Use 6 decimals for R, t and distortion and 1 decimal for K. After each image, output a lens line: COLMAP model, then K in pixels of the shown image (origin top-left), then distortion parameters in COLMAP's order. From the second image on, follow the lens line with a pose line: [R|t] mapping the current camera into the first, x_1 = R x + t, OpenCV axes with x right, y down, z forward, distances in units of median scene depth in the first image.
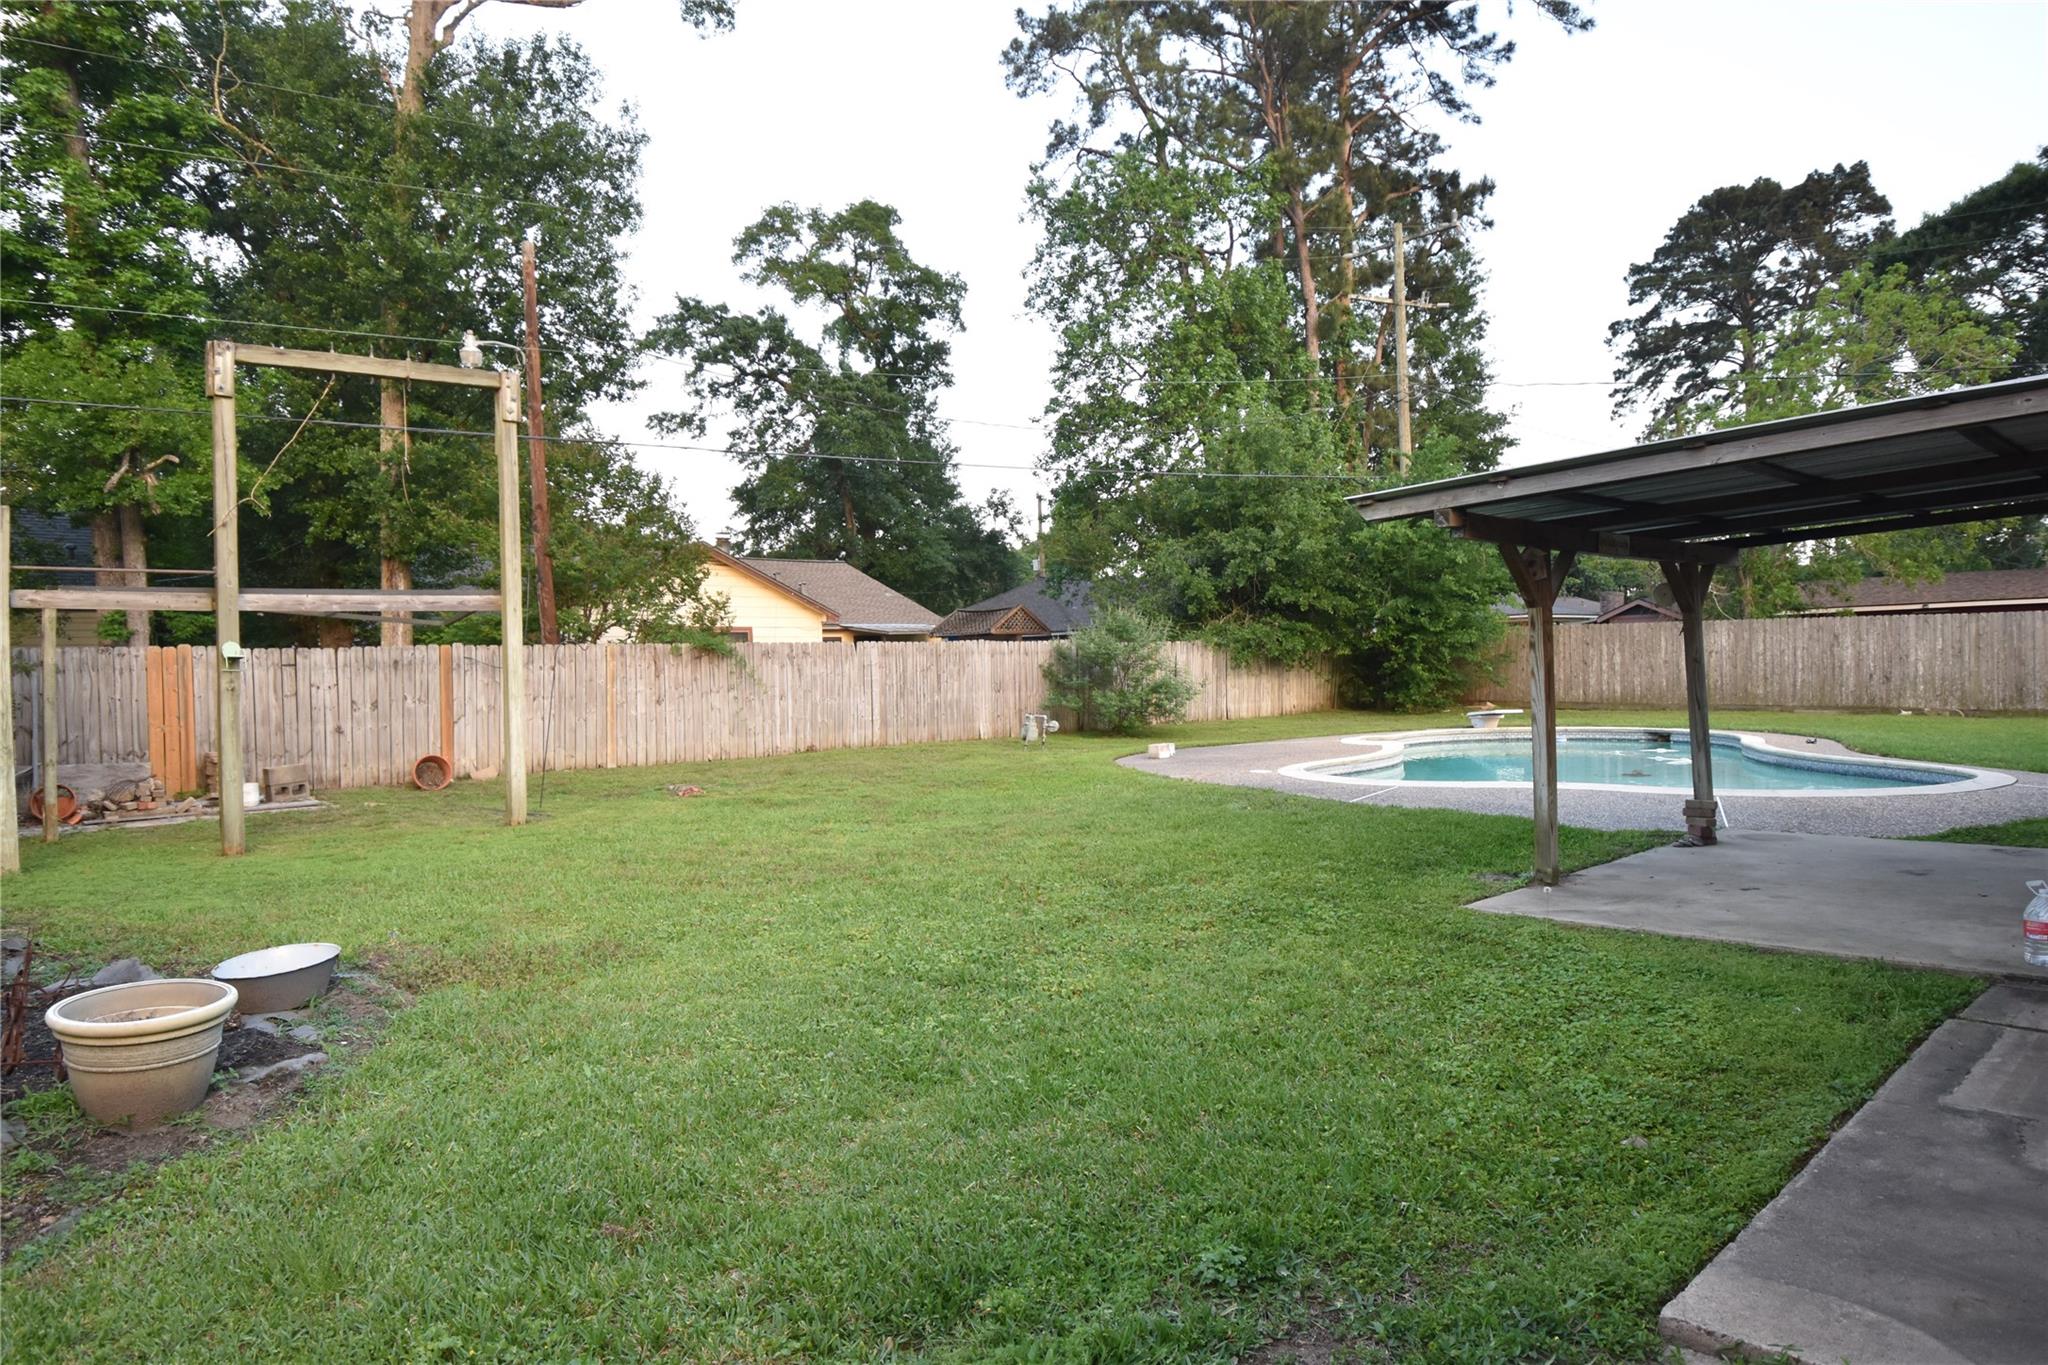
lens RADIAL K [[1249.5, 0, 1031.6], [0, 1249.5, 685.8], [0, 0, 1]] dist [0.035494, -0.042782]
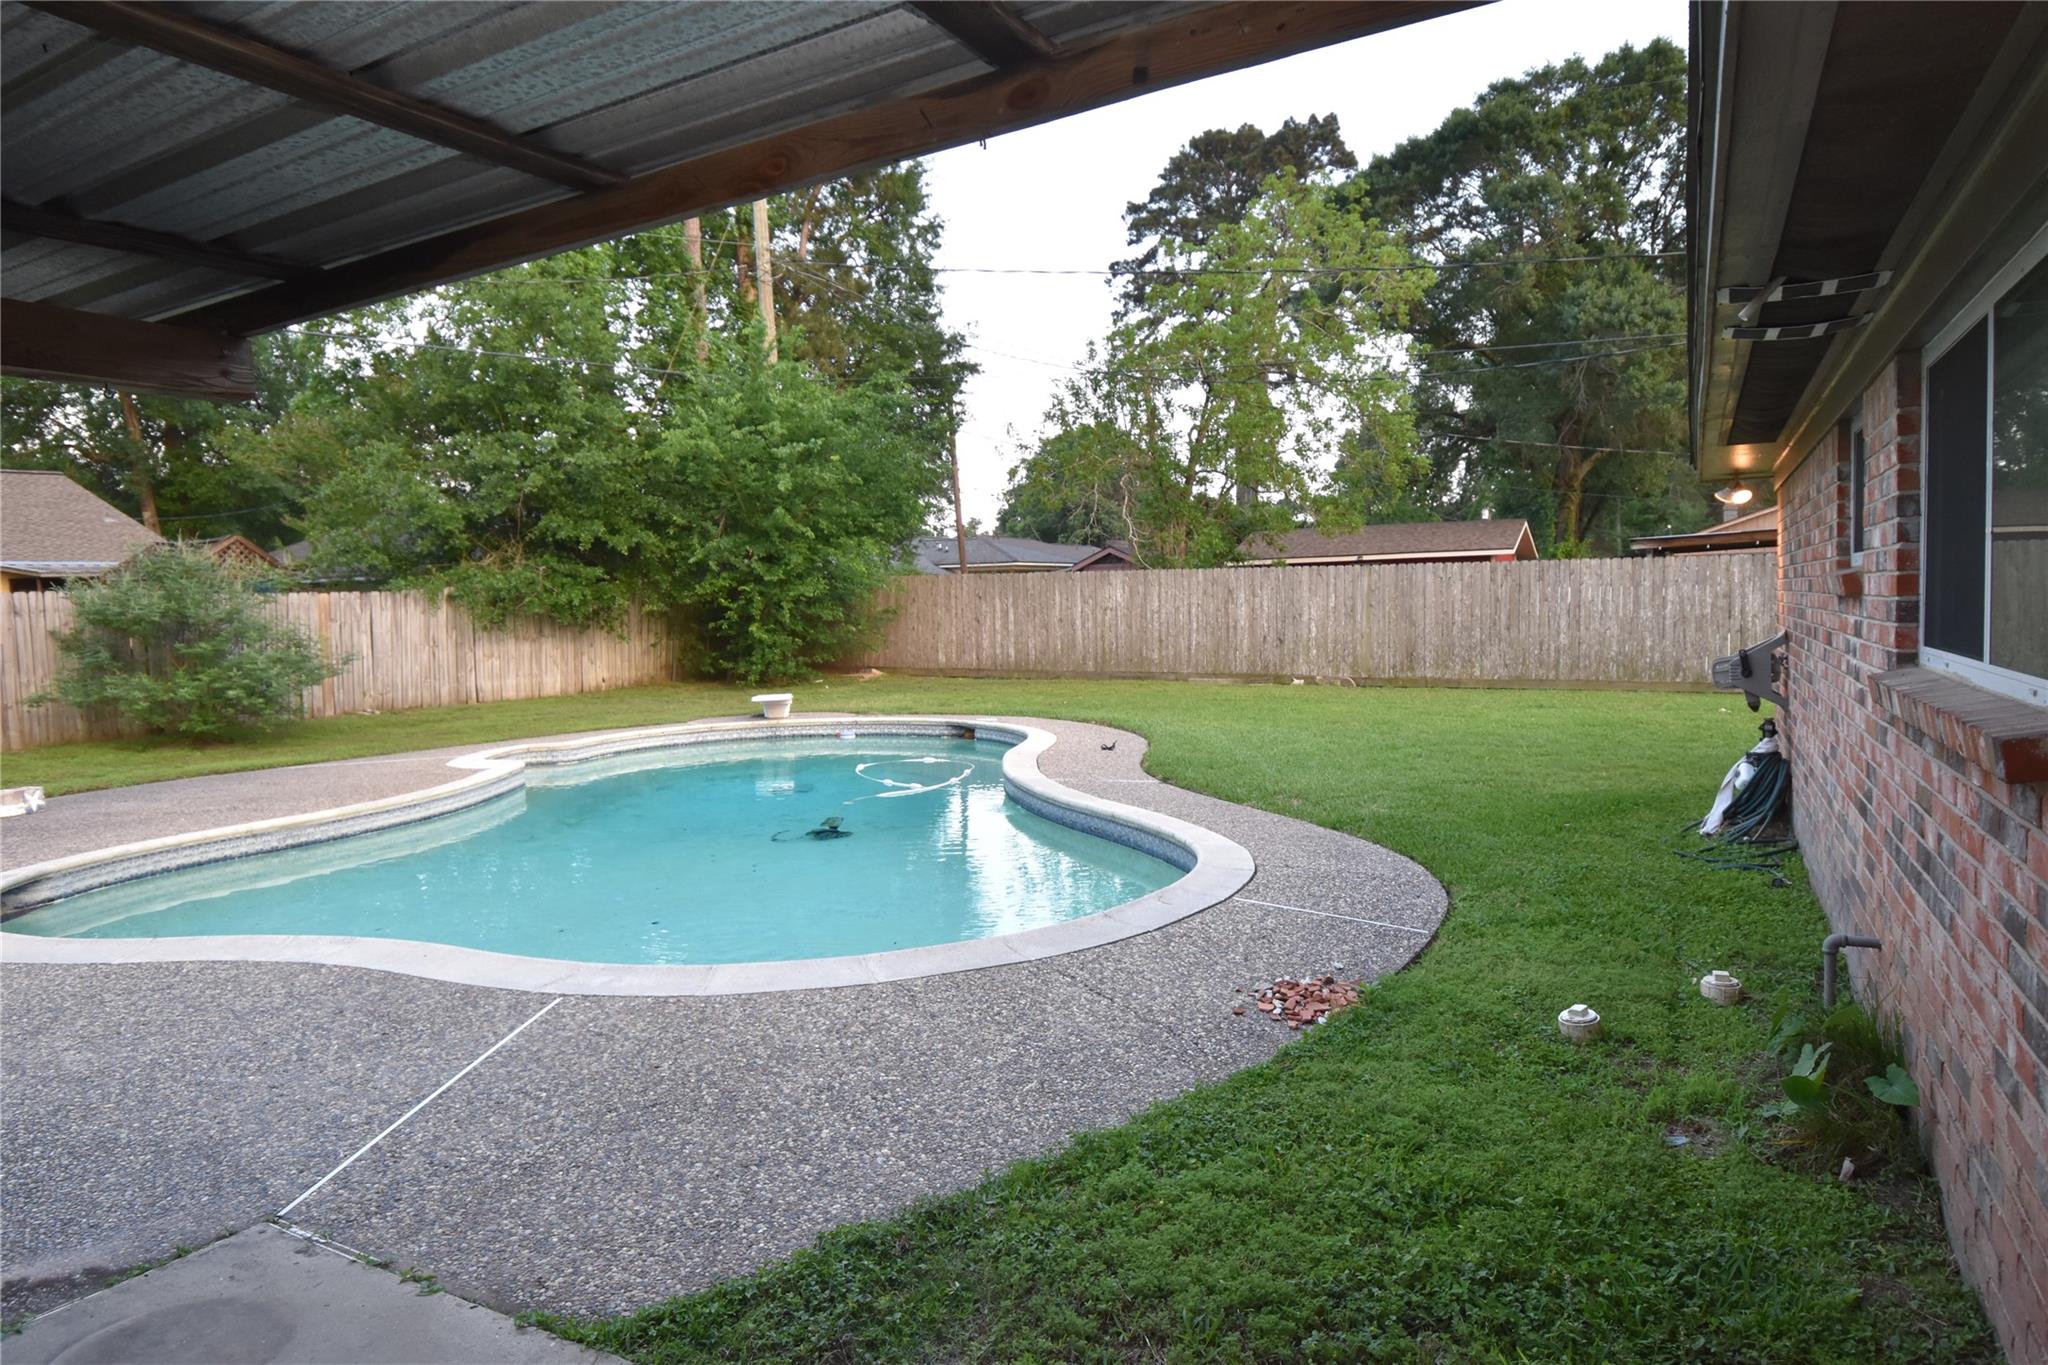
lens RADIAL K [[1249.5, 0, 1023.2], [0, 1249.5, 674.9], [0, 0, 1]] dist [0.035494, -0.042782]
pose [[0.950974, -0.014742, 0.308919, 0.136150], [0.004216, 0.999388, 0.034712, -0.007070], [-0.309242, -0.031708, 0.950455, 0.134938]]
